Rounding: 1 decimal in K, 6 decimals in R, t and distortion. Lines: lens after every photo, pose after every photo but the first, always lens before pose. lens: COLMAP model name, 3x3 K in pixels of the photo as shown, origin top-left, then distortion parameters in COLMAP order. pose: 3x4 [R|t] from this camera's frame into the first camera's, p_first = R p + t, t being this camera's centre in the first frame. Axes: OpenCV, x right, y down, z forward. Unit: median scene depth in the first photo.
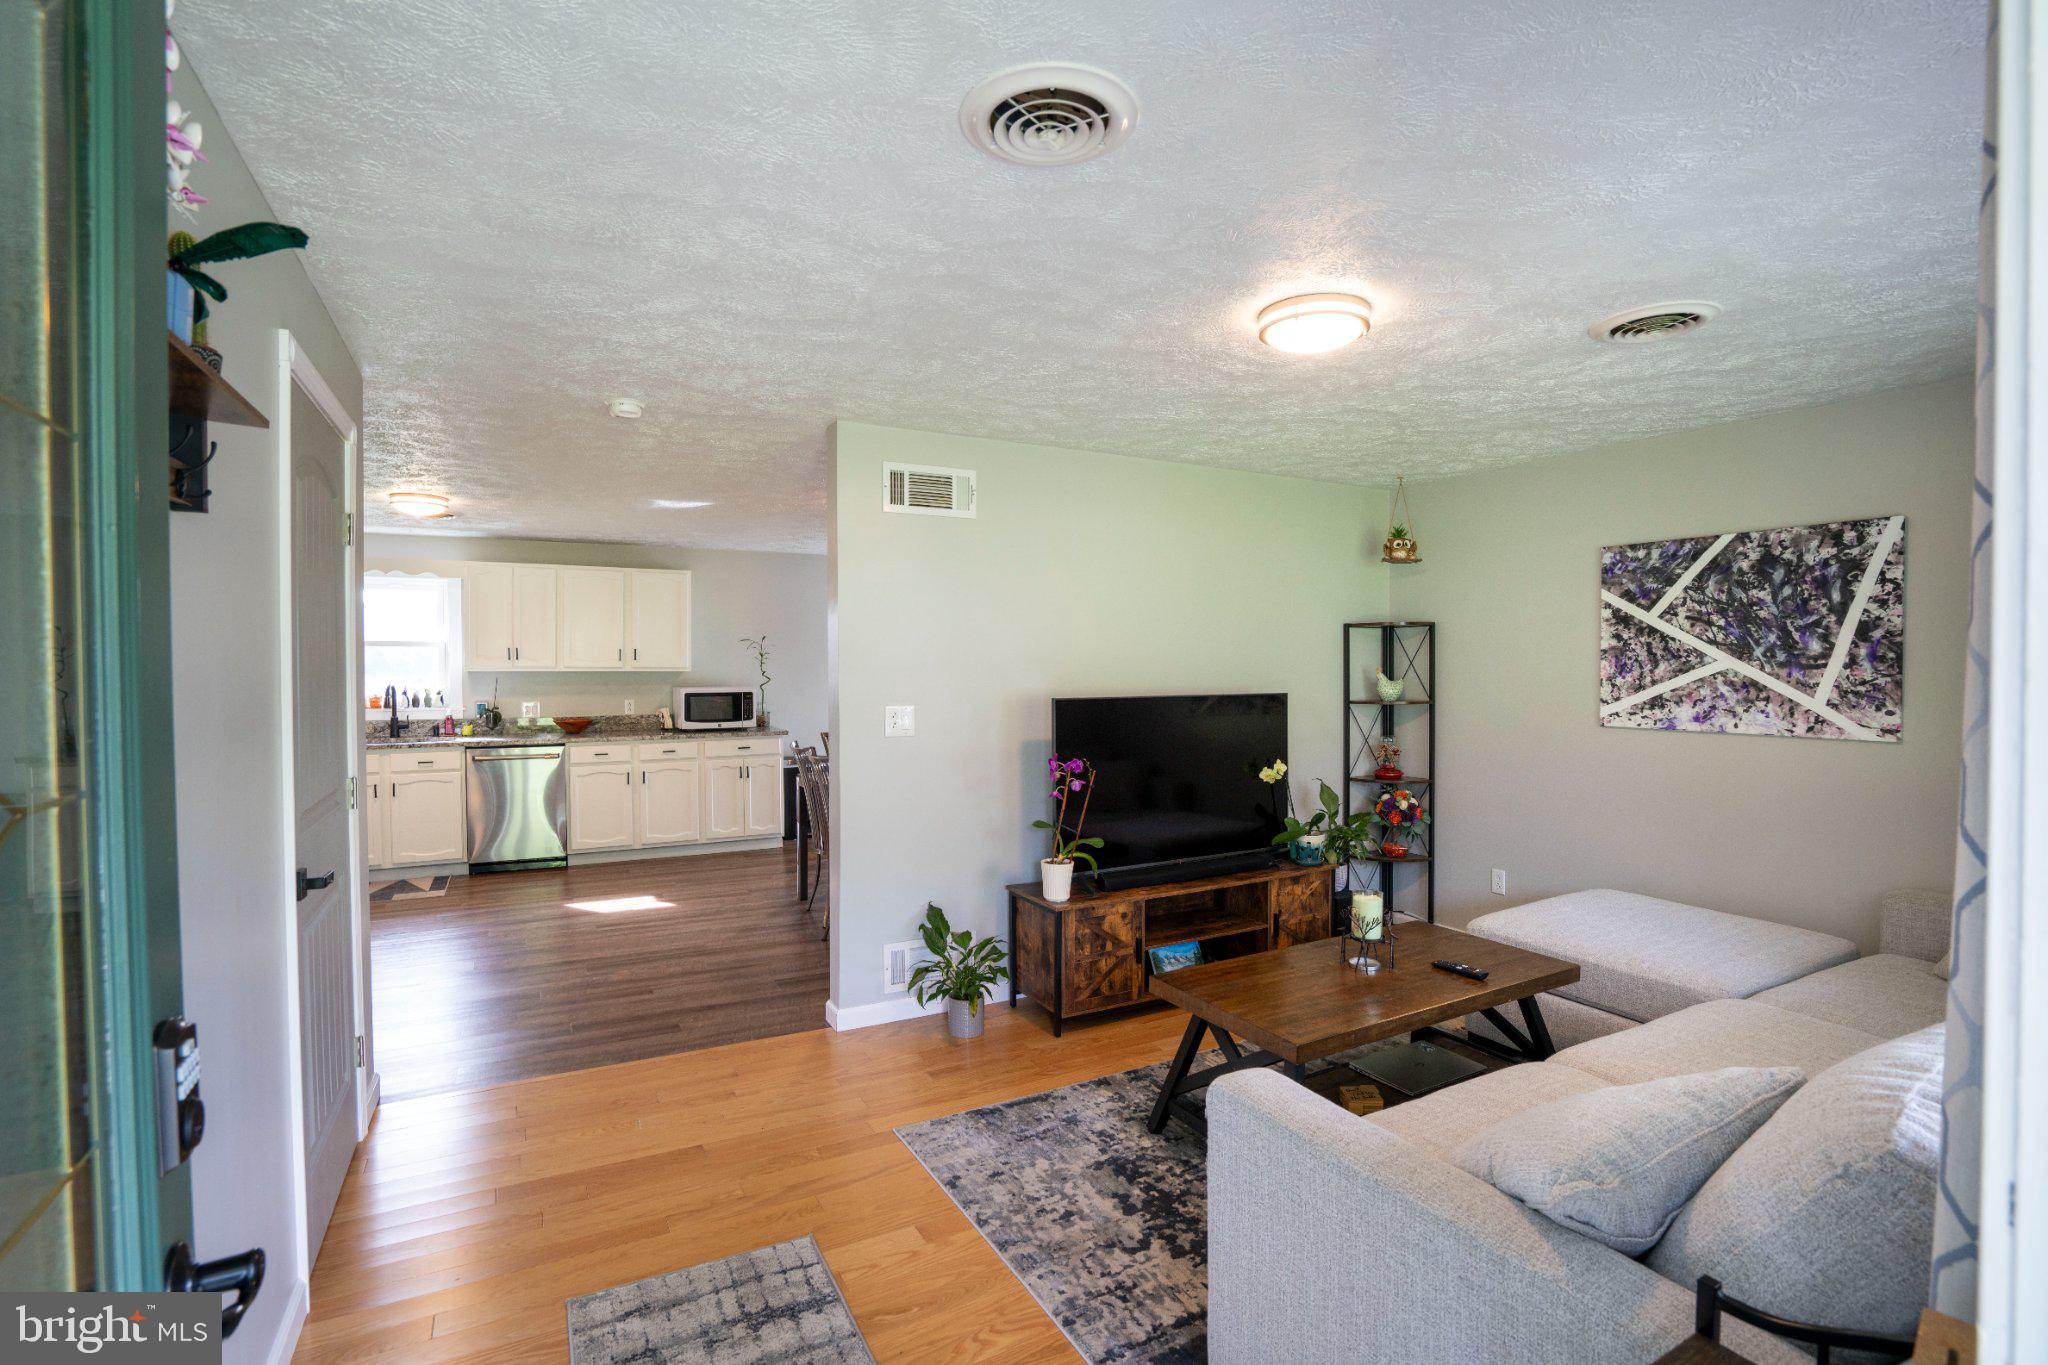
lens RADIAL K [[934.8, 0, 1020.7], [0, 934.8, 685.2], [0, 0, 1]] dist [-0.016951, 0.001998]
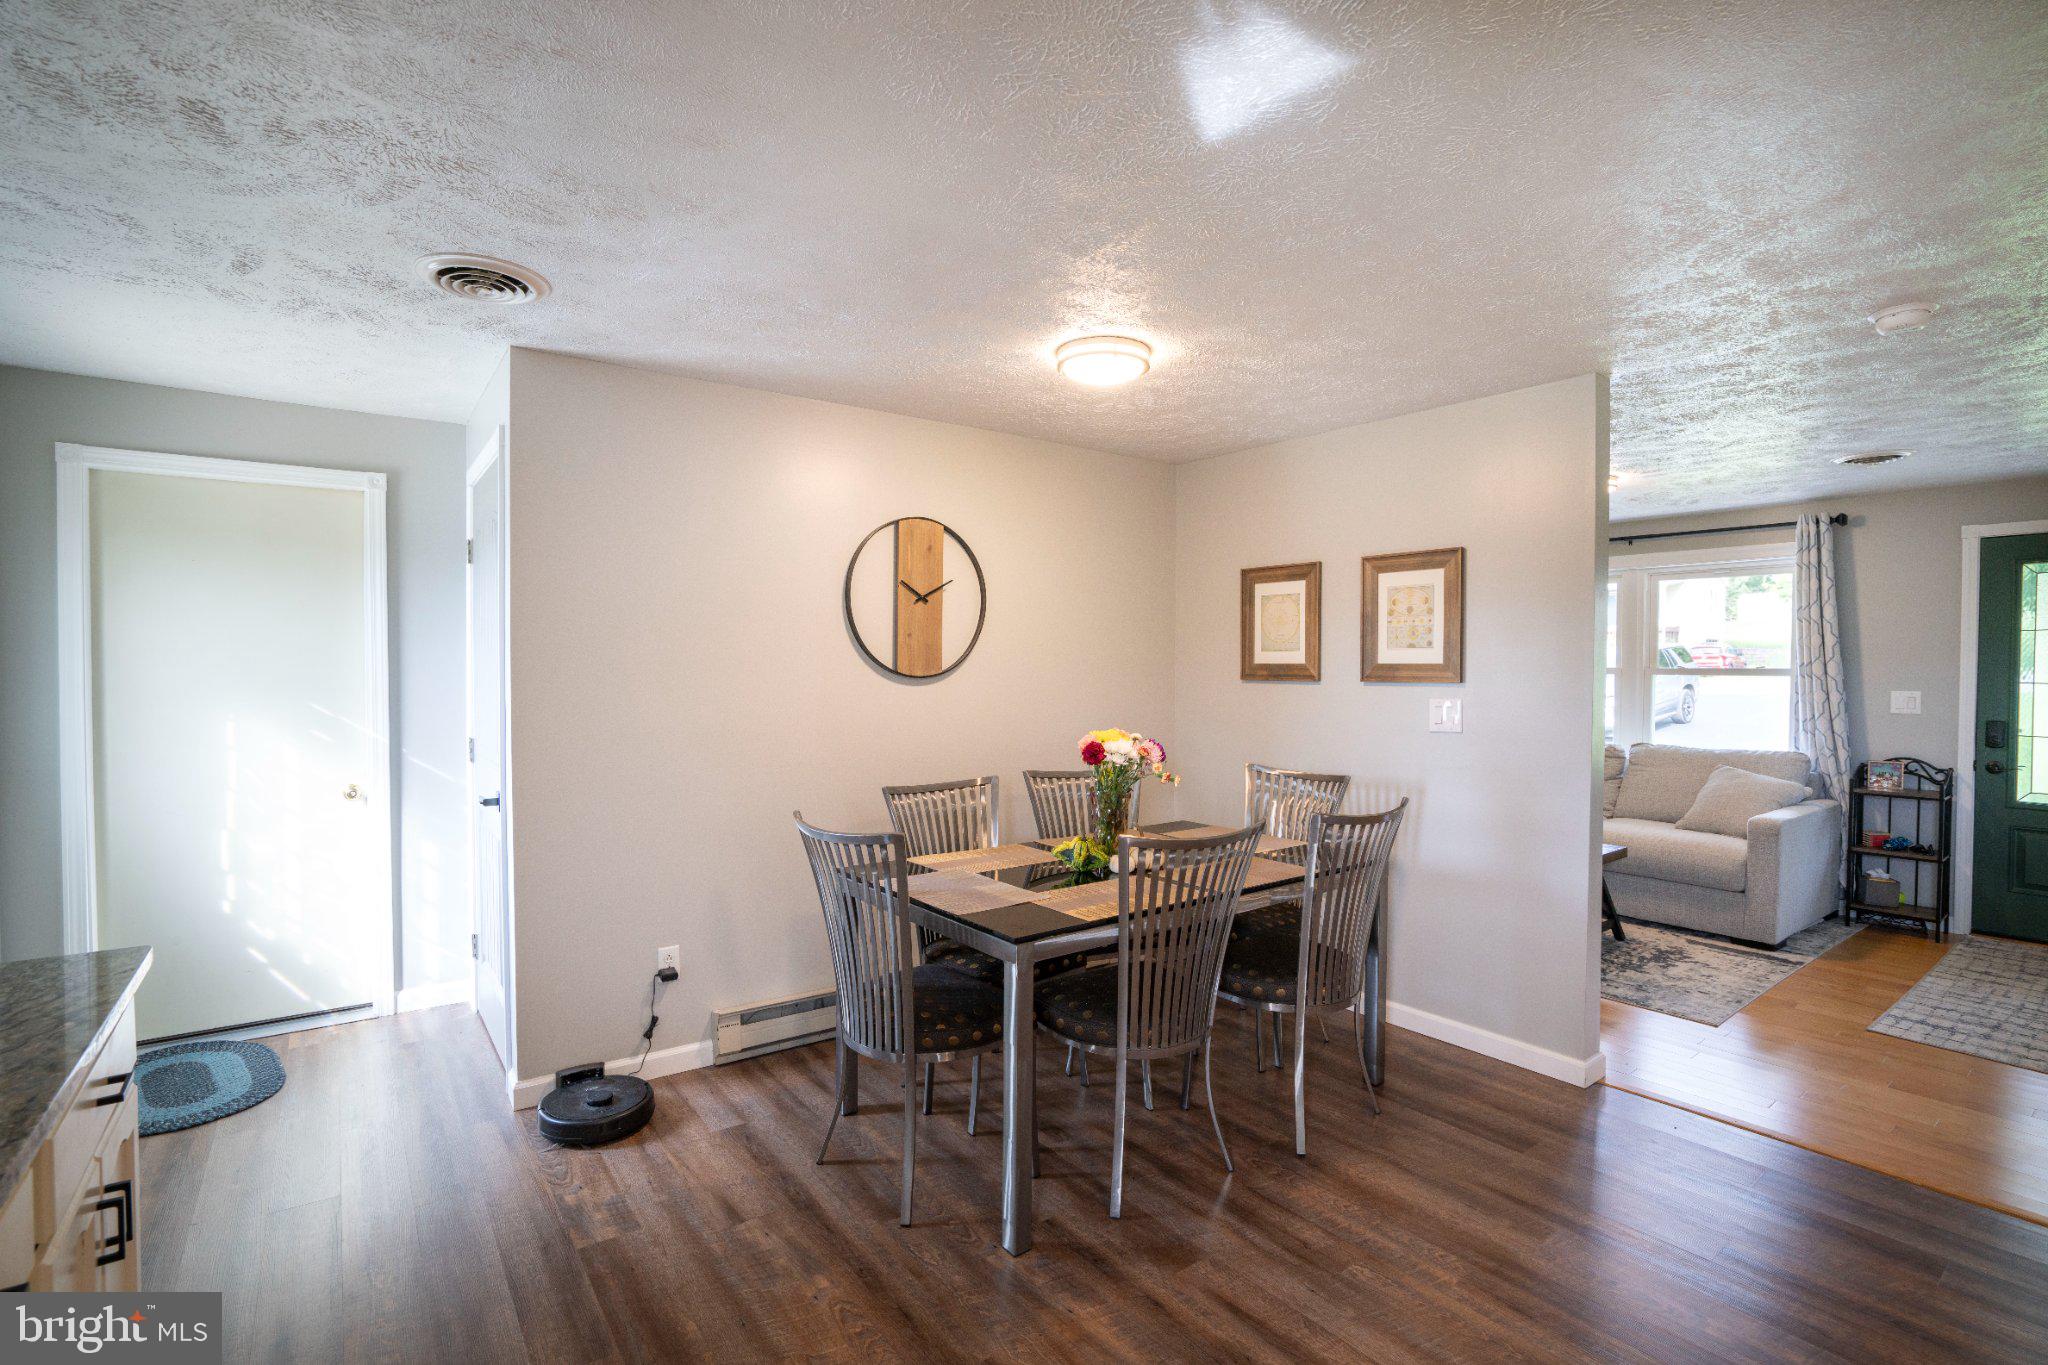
lens RADIAL K [[934.8, 0, 1008.7], [0, 934.8, 679.4], [0, 0, 1]] dist [-0.016951, 0.001998]
pose [[-0.126697, -0.016119, 0.991810, -0.995120], [0.017236, 0.999681, 0.018448, -0.031454], [-0.991792, 0.019432, -0.126379, 1.658282]]
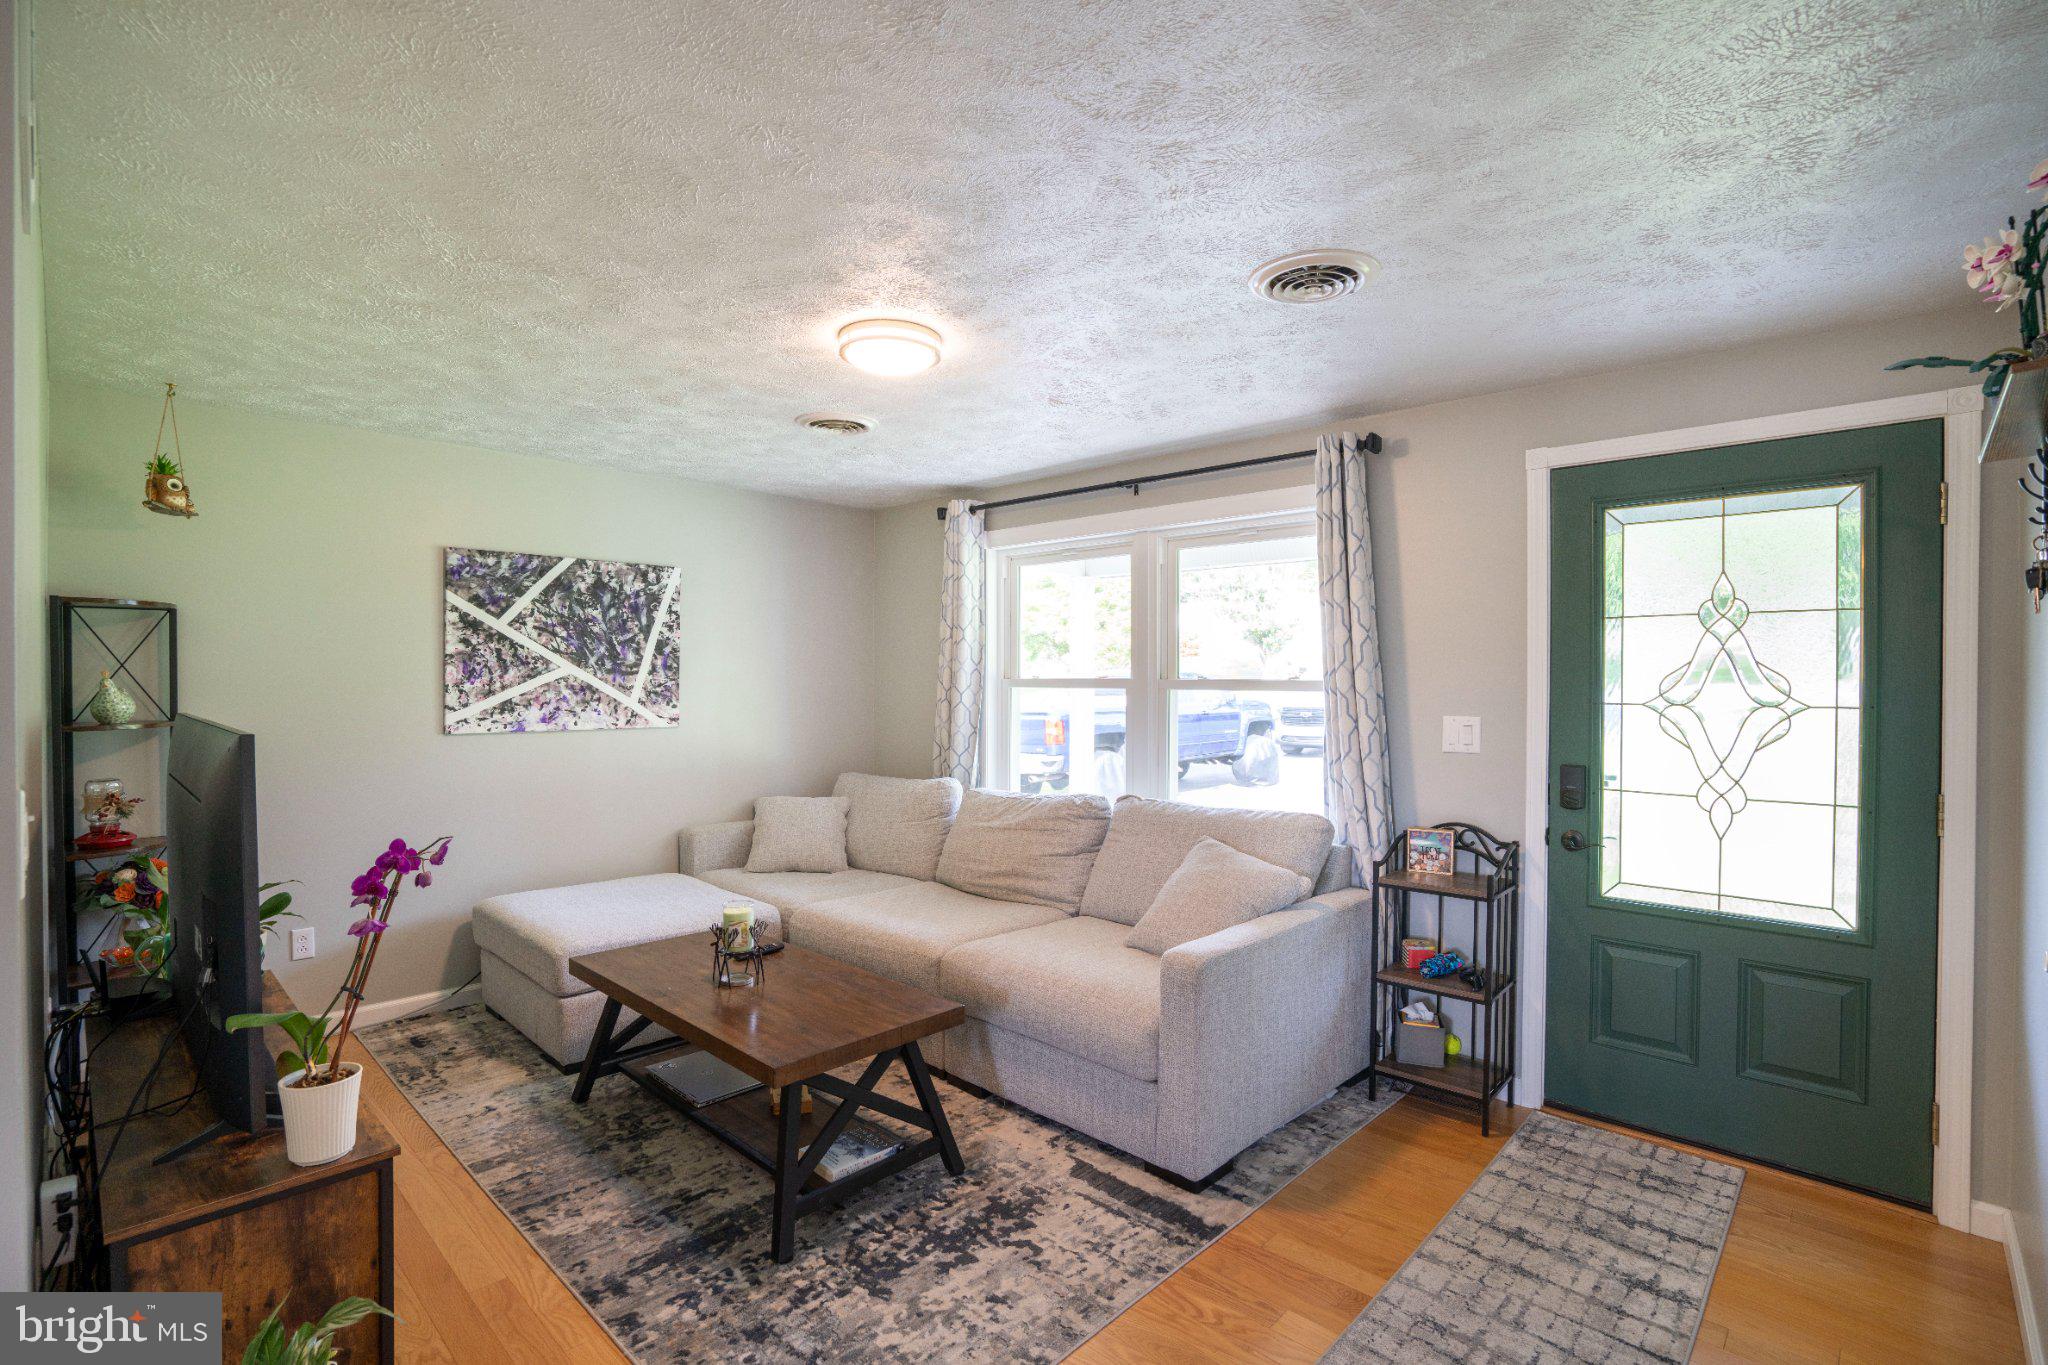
lens RADIAL K [[934.8, 0, 1034.8], [0, 934.8, 685.4], [0, 0, 1]] dist [-0.016951, 0.001998]
pose [[-0.293177, -0.009863, 0.956007, -0.519458], [0.014178, 0.999792, 0.014663, -0.013169], [-0.955953, 0.017853, -0.292976, 0.794364]]
